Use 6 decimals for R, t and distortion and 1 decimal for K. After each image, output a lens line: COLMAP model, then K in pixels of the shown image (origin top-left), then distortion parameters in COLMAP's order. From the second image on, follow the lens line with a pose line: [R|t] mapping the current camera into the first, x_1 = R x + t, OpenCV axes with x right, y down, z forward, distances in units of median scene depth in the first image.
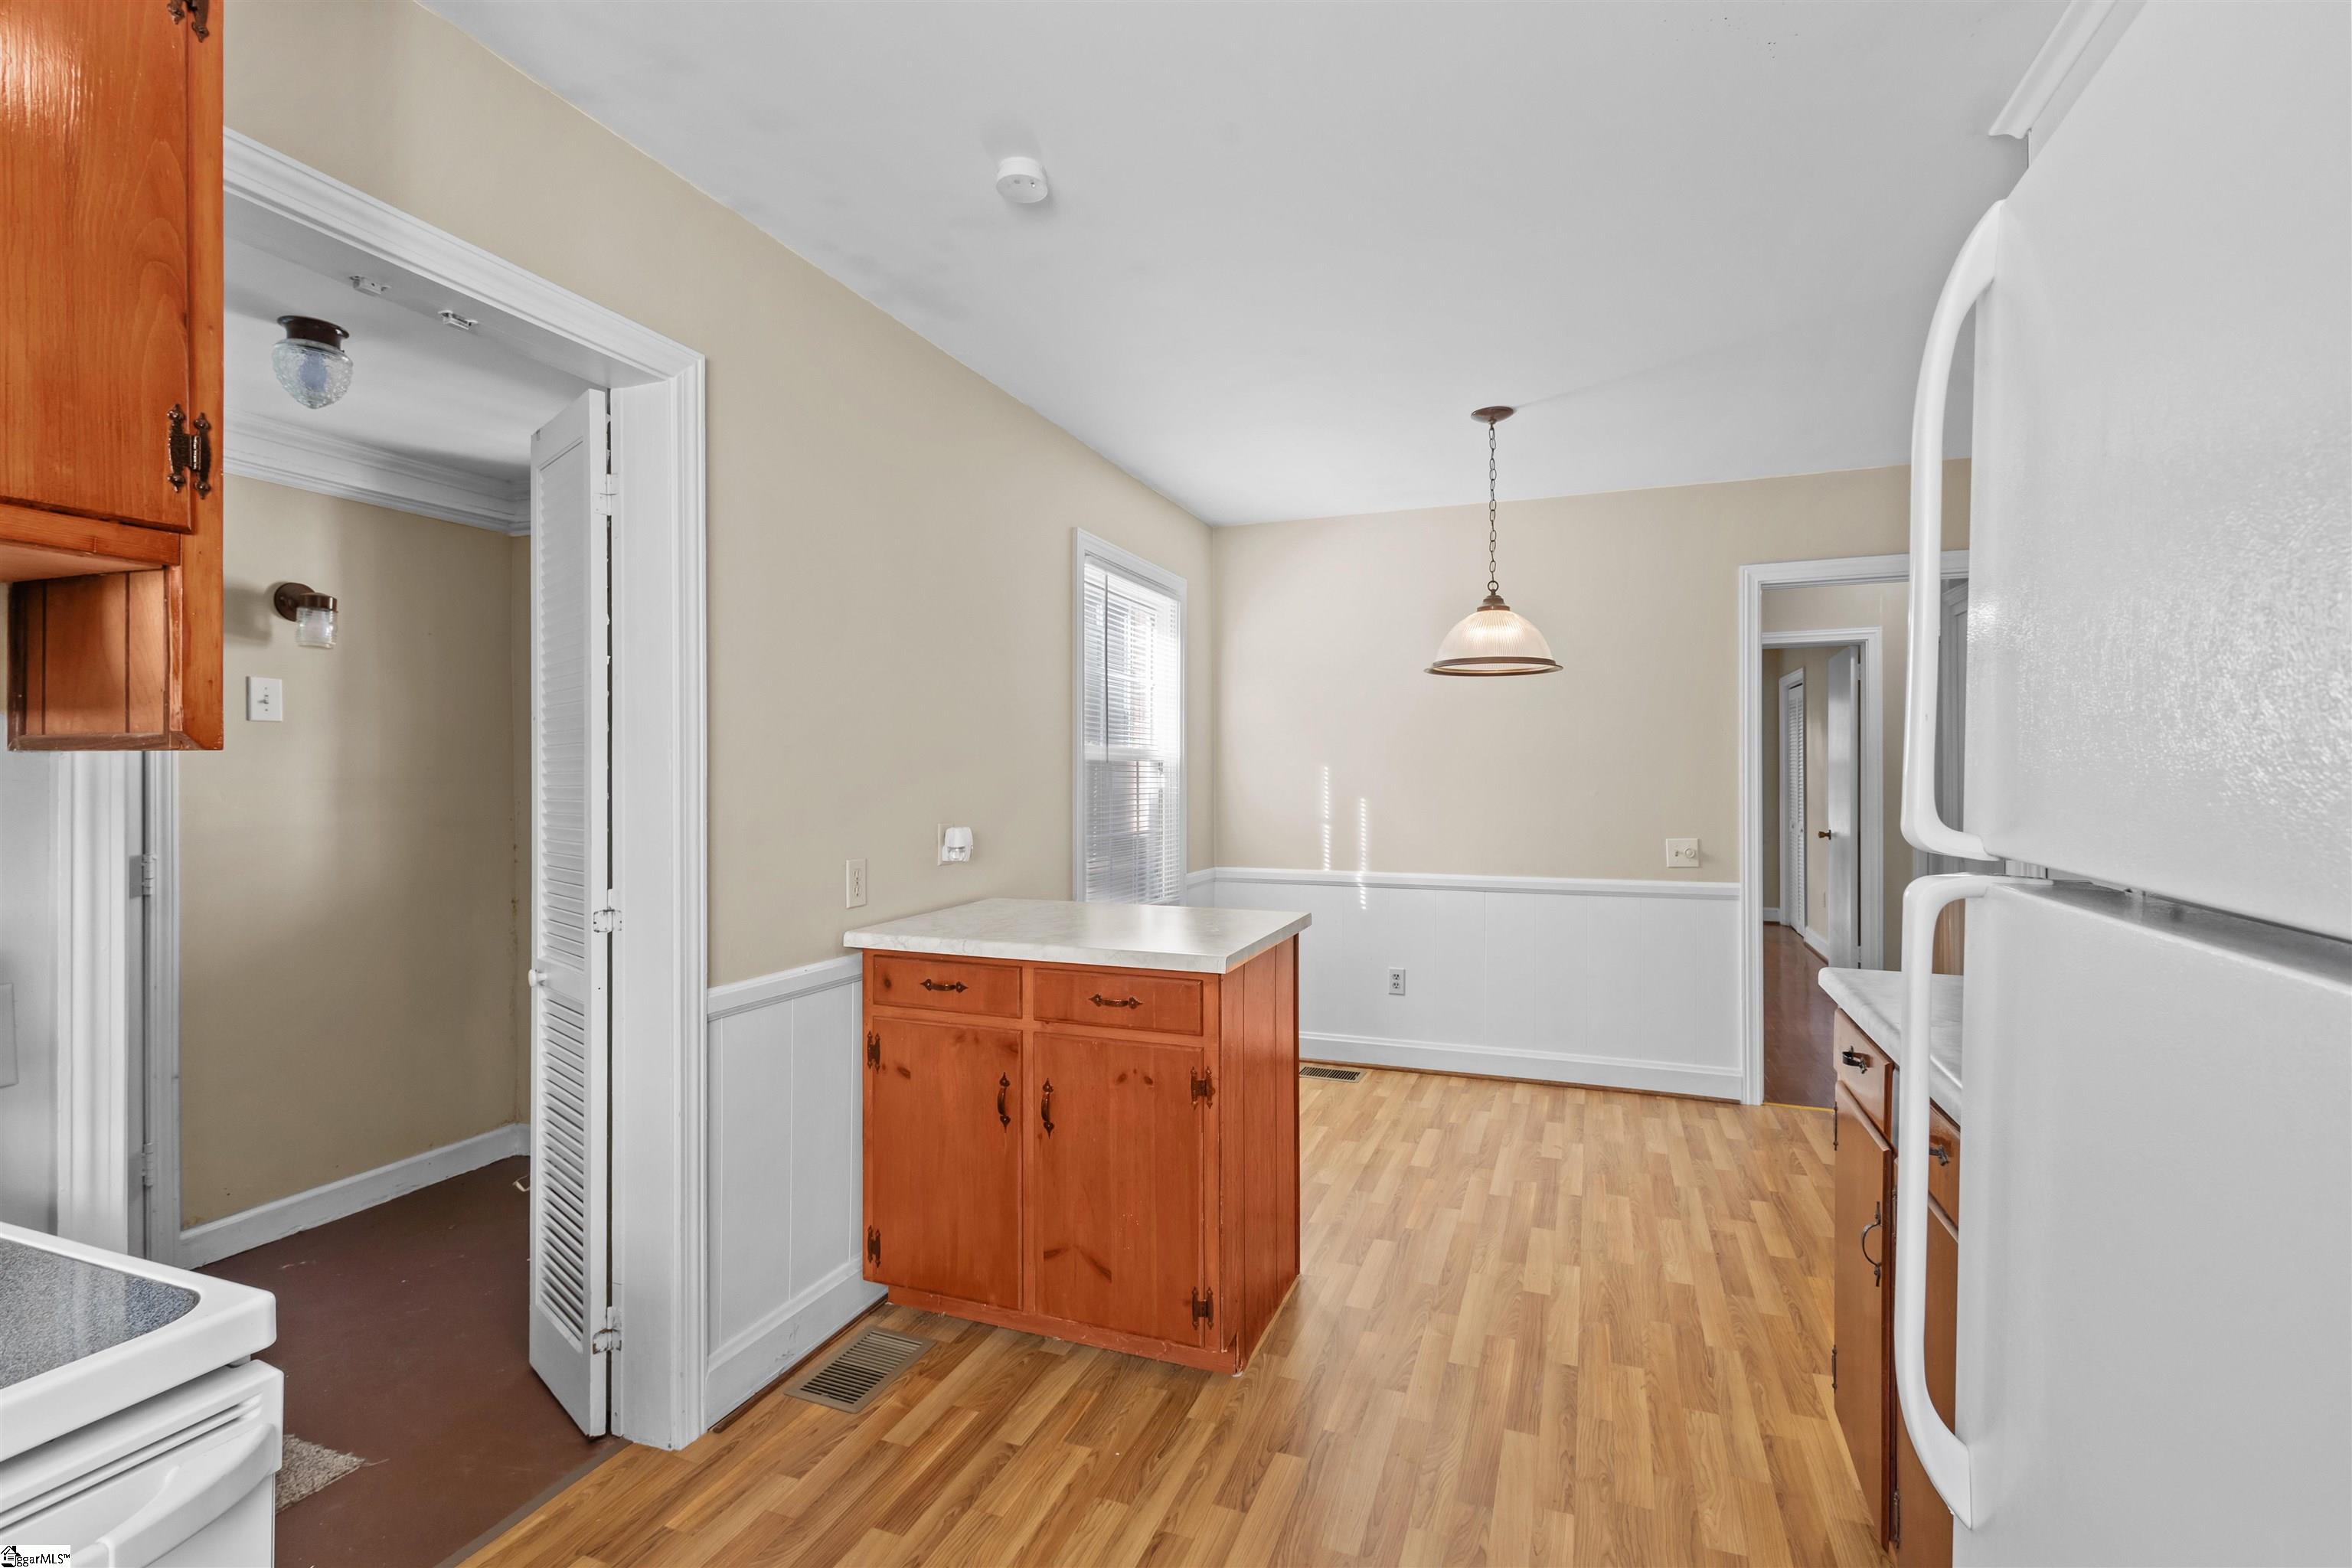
lens RADIAL K [[1081.0, 0, 1167.8], [0, 1081.0, 777.5], [0, 0, 1]] dist [0.008299, -0.000596]
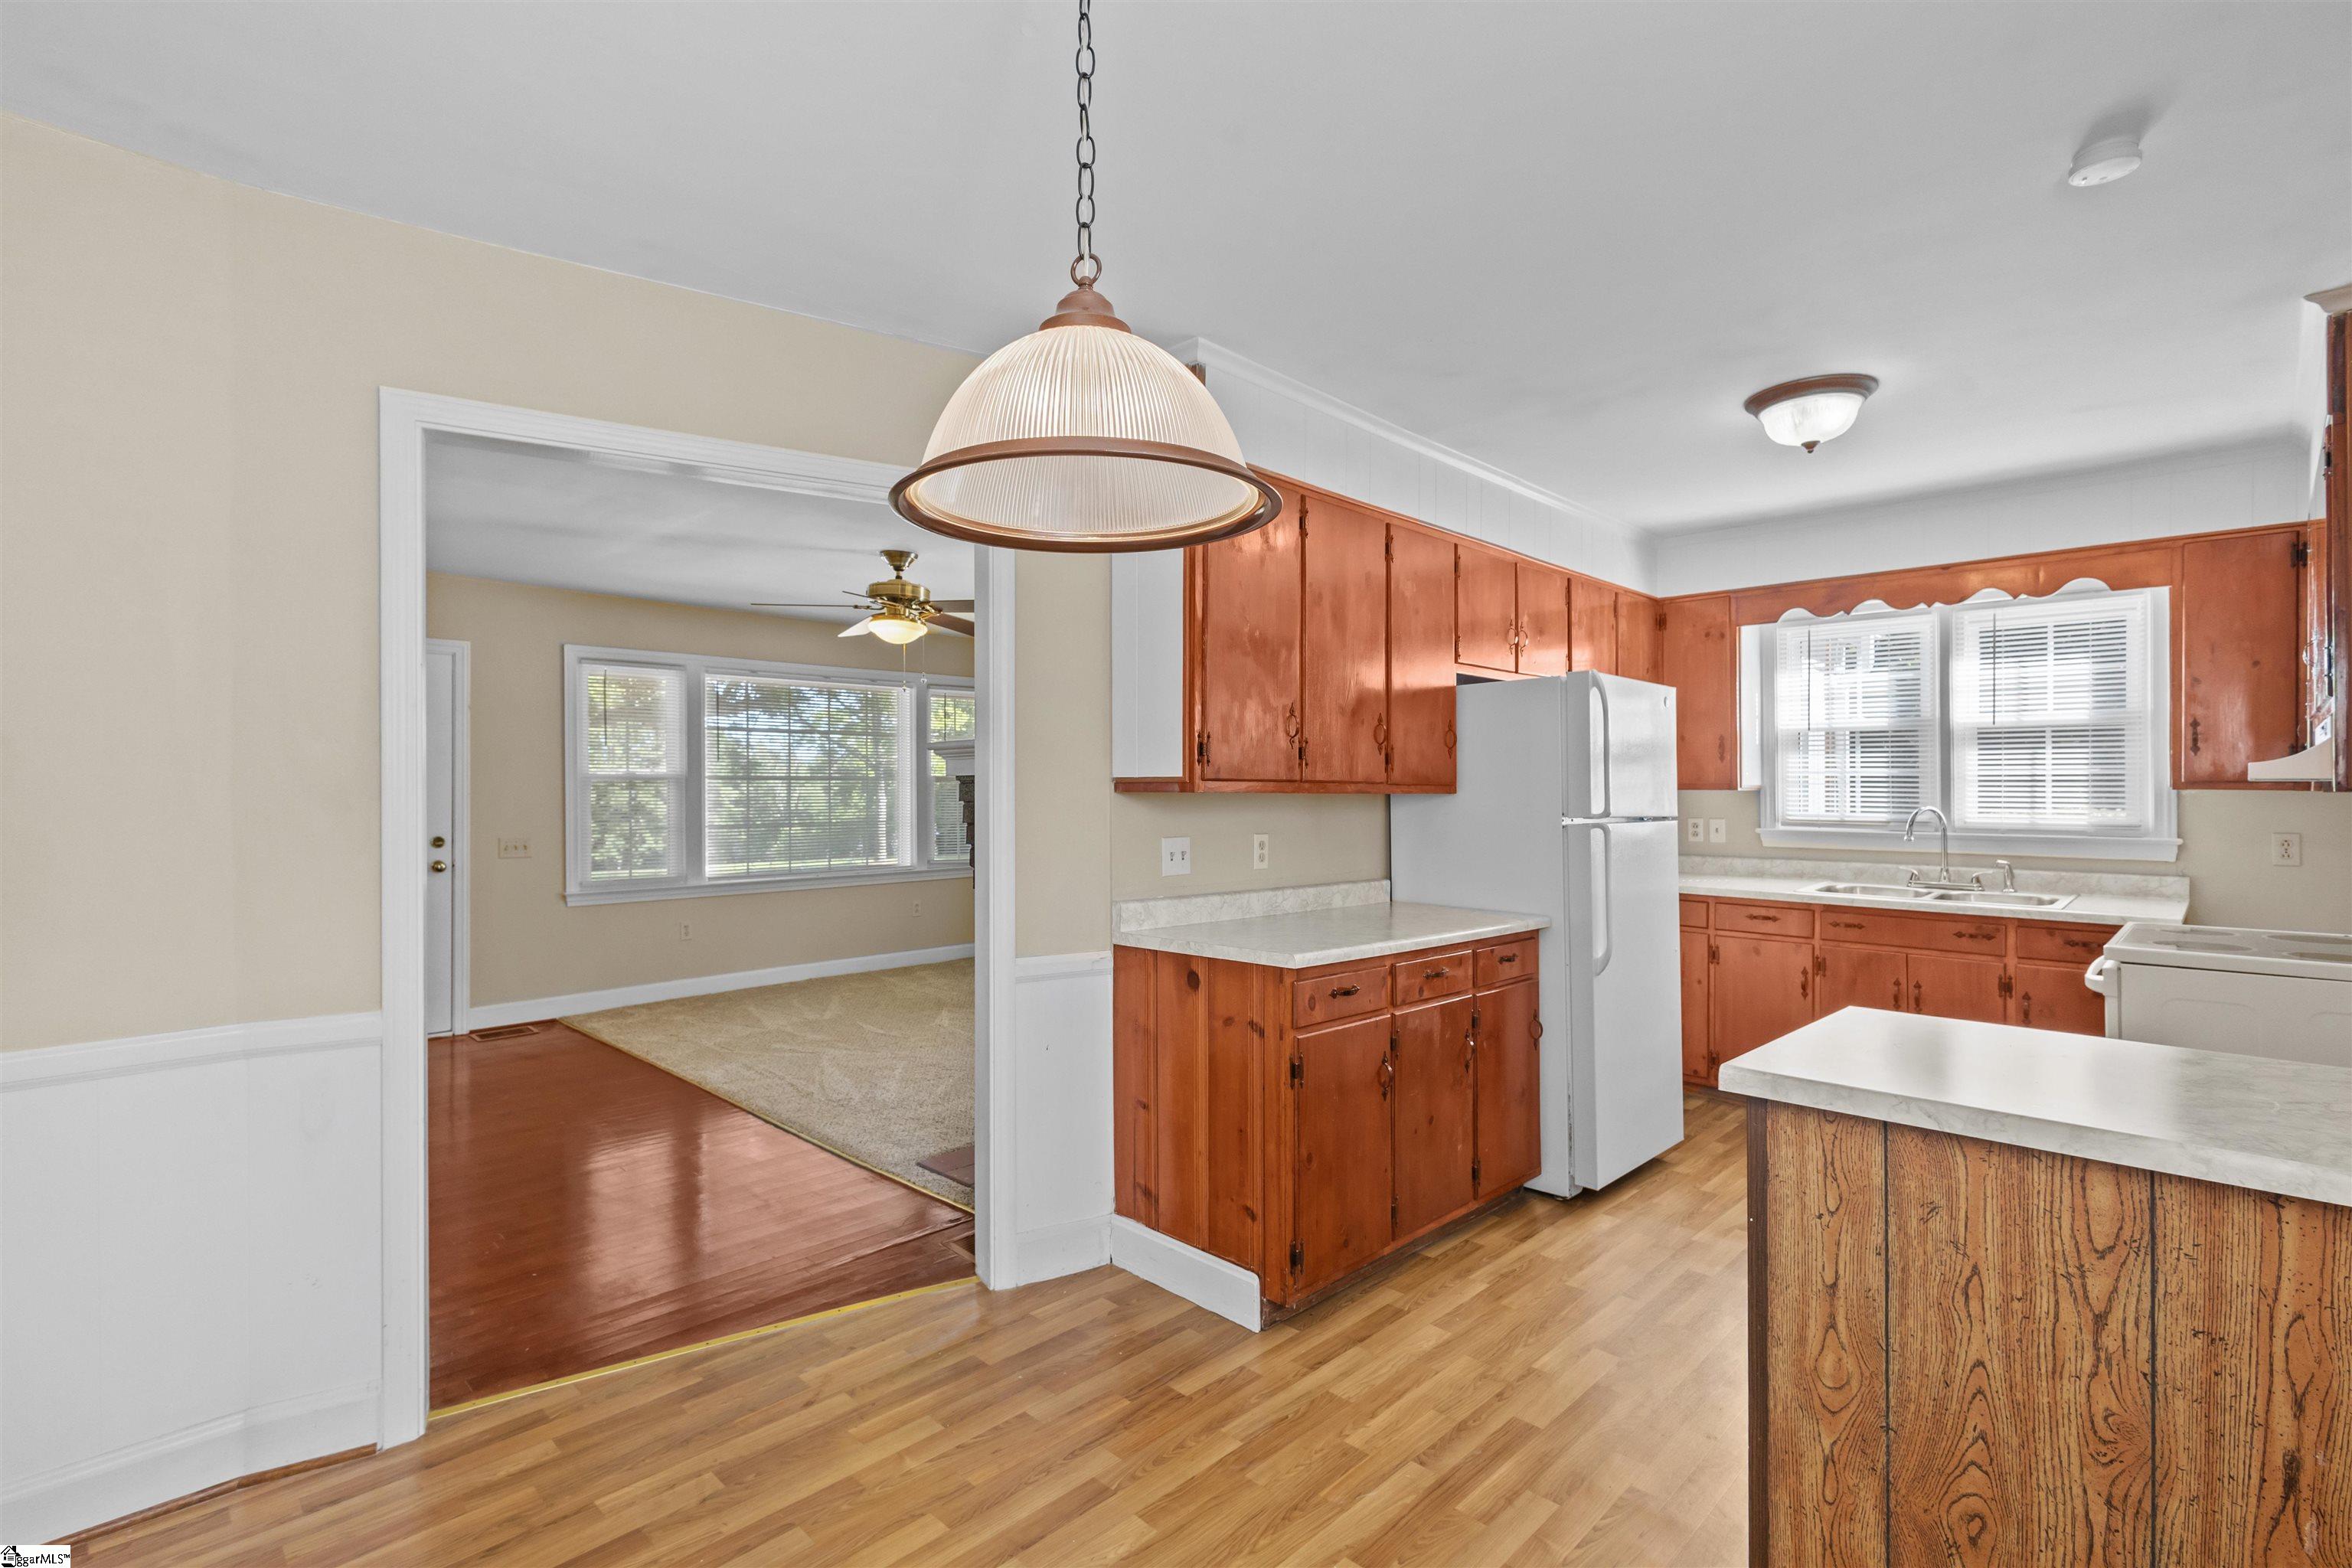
lens RADIAL K [[1085.6, 0, 1178.7], [0, 1085.6, 782.9], [0, 0, 1]] dist [0.010510, -0.000204]
pose [[-0.922210, 0.003855, 0.386670, 0.201033], [0.002317, 0.999987, -0.004444, -0.013202], [-0.386682, -0.003203, -0.922207, 1.863200]]
